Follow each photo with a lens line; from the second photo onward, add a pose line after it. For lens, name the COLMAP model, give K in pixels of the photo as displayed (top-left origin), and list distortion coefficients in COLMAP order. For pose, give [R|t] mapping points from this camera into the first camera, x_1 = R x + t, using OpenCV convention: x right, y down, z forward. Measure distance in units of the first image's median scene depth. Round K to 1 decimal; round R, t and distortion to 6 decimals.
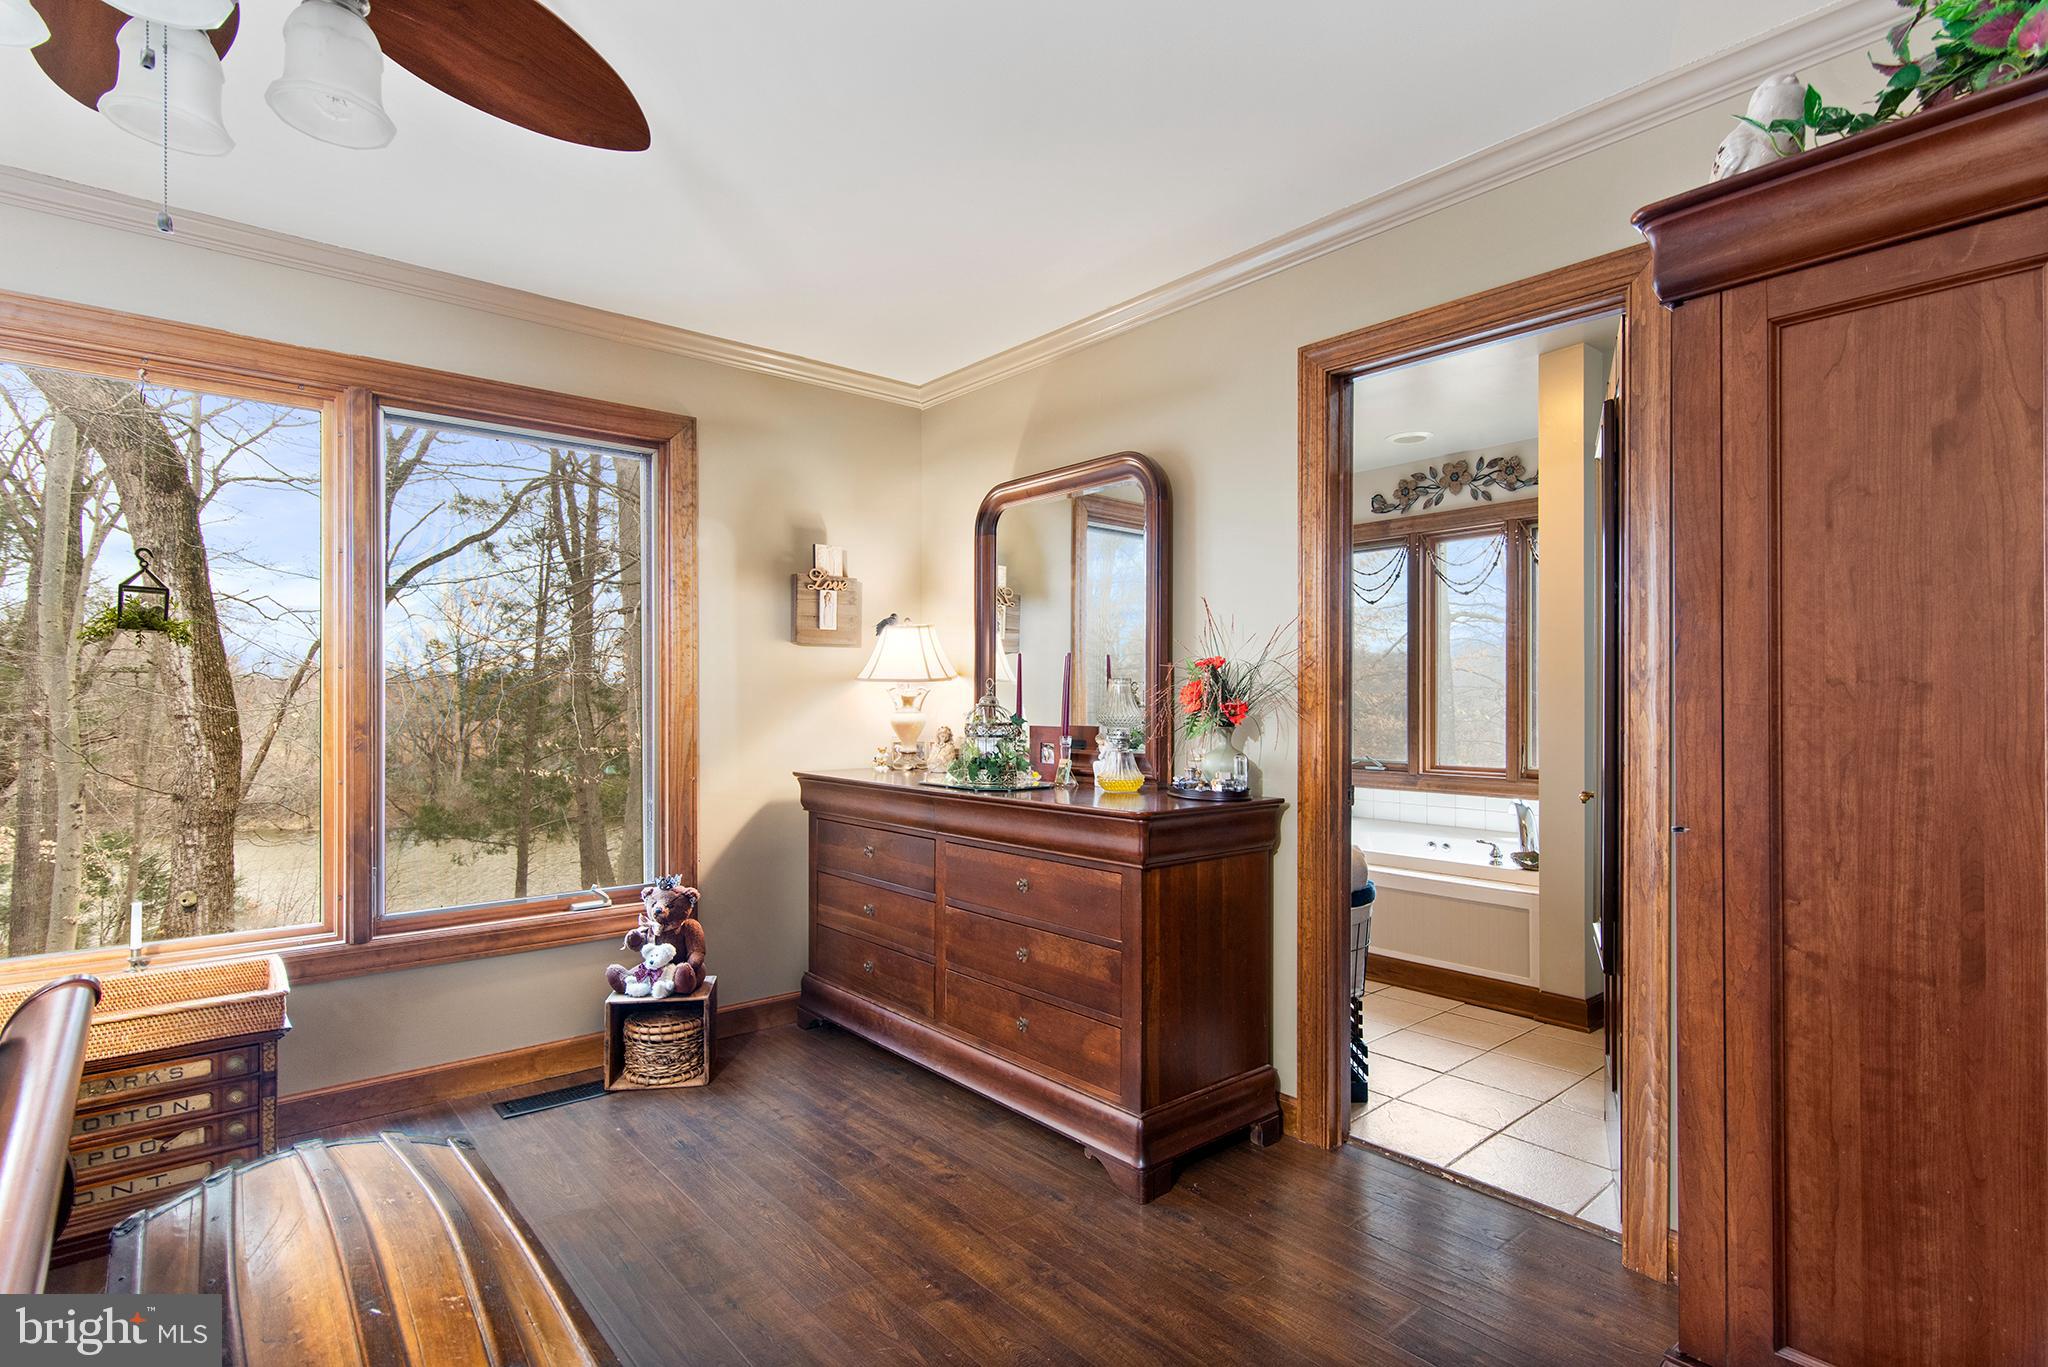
lens RADIAL K [[1010.4, 0, 1021.0], [0, 1010.4, 716.8], [0, 0, 1]] dist [0.004387, -0.000613]
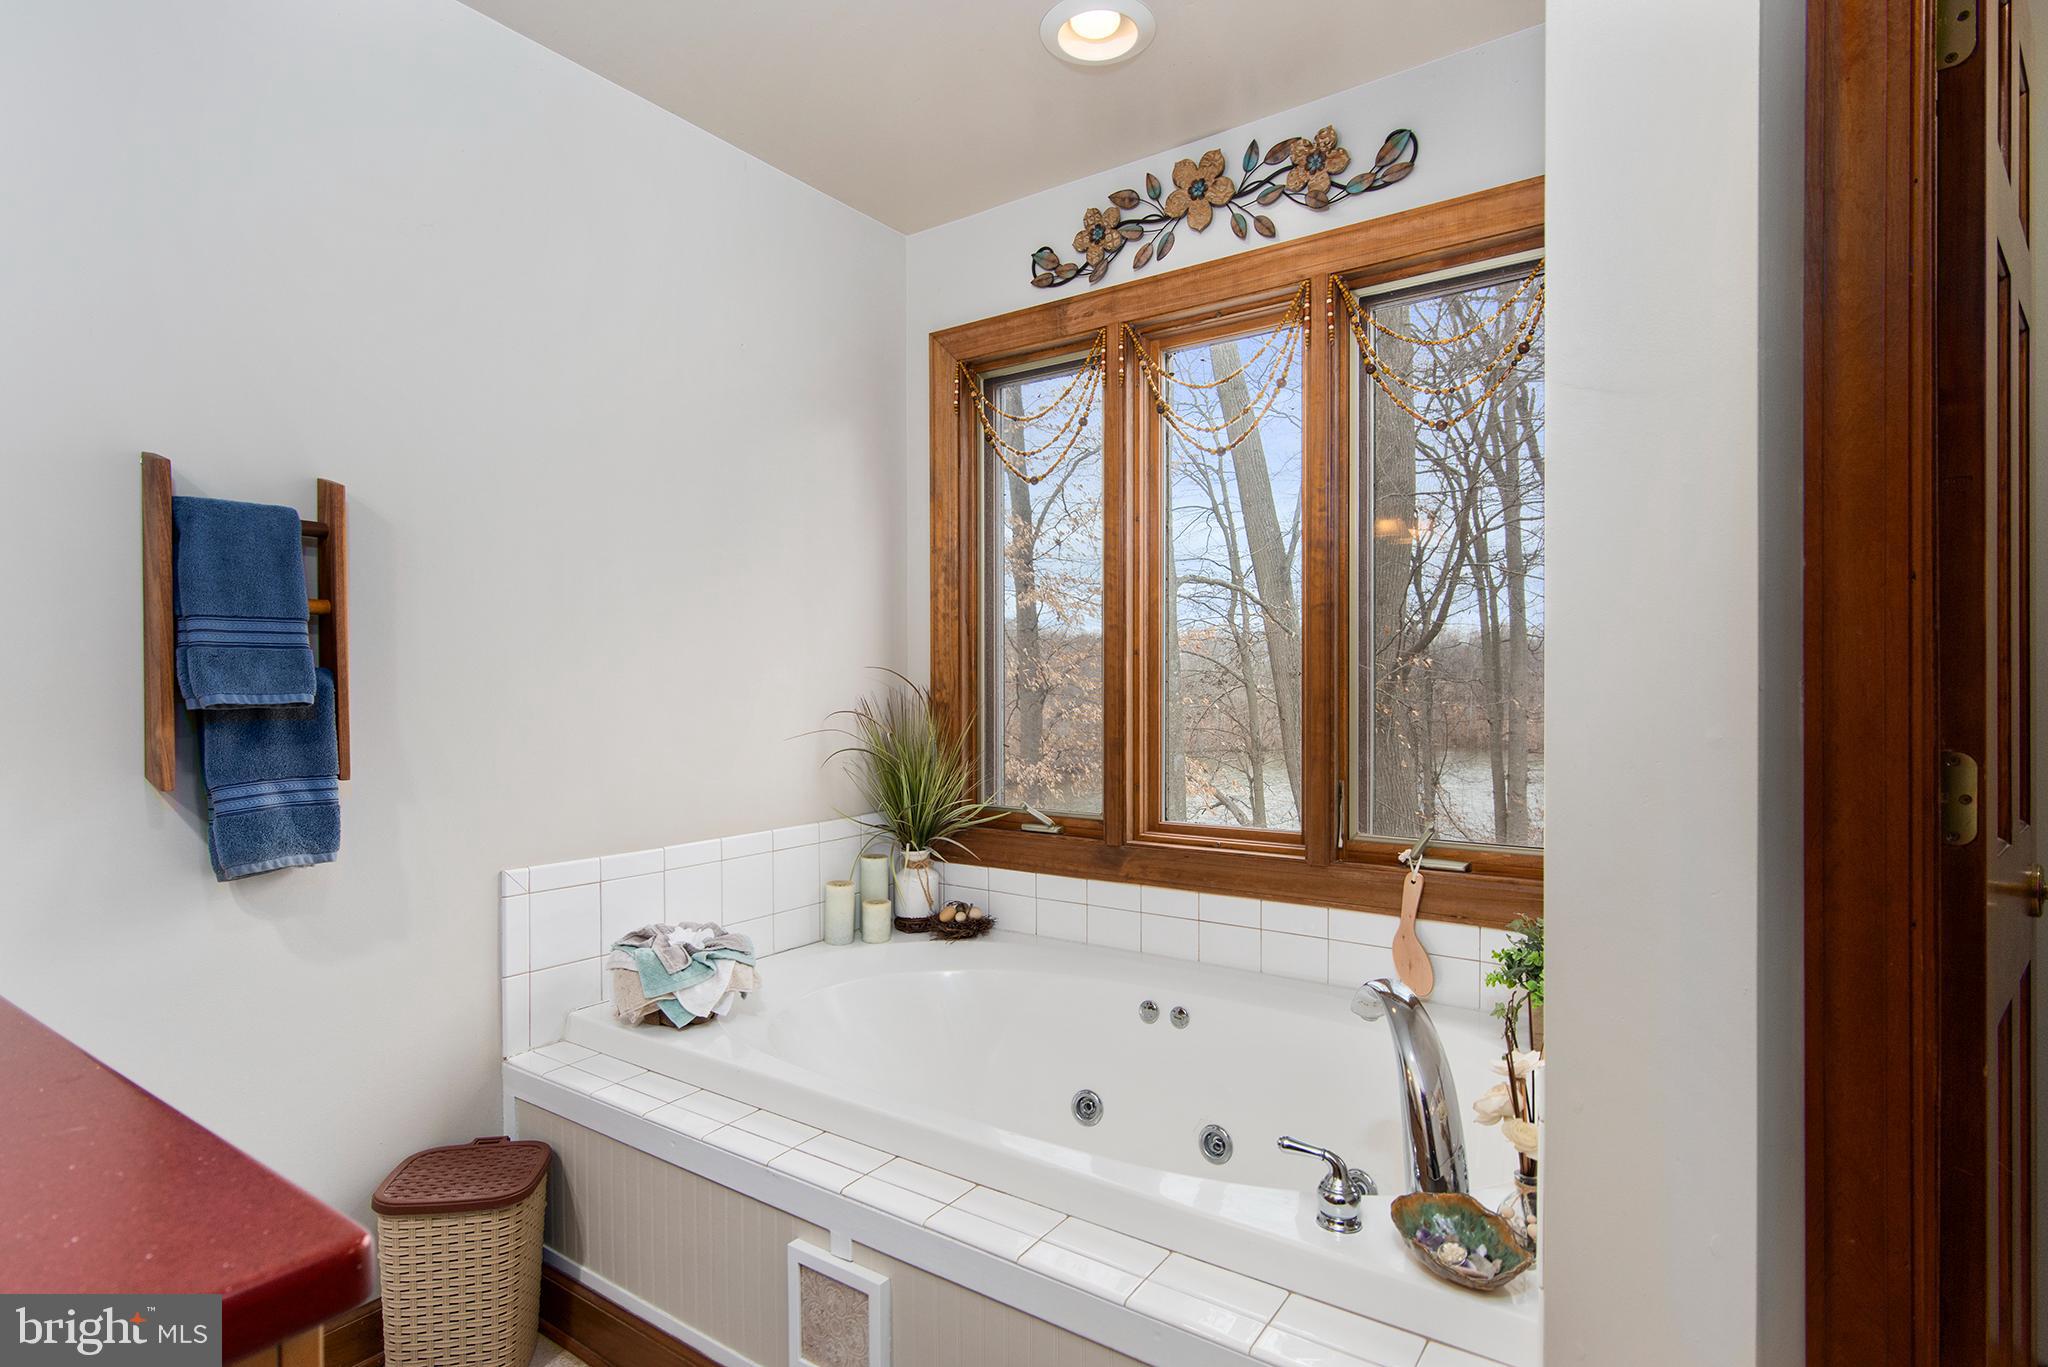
lens RADIAL K [[1010.4, 0, 1025.7], [0, 1010.4, 691.1], [0, 0, 1]] dist [0.004387, -0.000613]
pose [[0.967698, 0.001228, 0.252108, 0.235139], [-0.000043, 0.999989, -0.004705, -0.011788], [-0.252111, 0.004542, 0.967688, 0.569270]]
